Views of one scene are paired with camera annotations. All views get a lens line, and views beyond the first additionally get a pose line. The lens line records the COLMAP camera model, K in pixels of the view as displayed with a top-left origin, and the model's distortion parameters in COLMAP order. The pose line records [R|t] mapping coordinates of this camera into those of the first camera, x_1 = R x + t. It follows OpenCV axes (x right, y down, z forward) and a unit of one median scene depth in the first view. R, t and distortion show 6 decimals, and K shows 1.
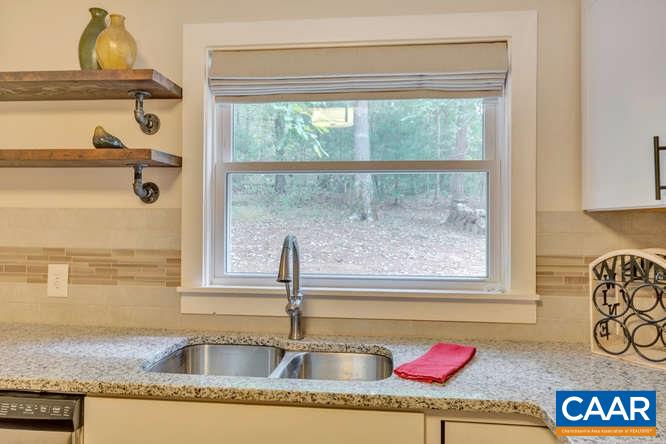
lens RADIAL K [[491.7, 0, 332.1], [0, 491.7, 218.2], [0, 0, 1]] dist [-0.000983, -0.000985]
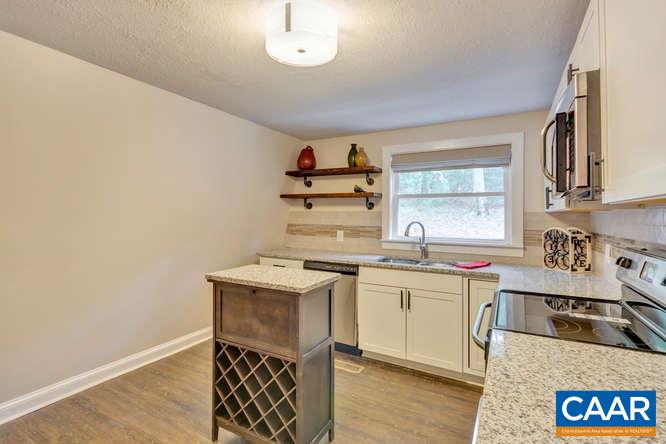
lens RADIAL K [[315.8, 0, 331.0], [0, 315.8, 210.4], [0, 0, 1]] dist [0.001143, 0.000263]
pose [[0.922732, -0.006031, -0.385396, 0.127707], [0.001546, 0.999927, -0.011945, -0.005700], [0.385440, 0.010426, 0.922674, -0.813029]]
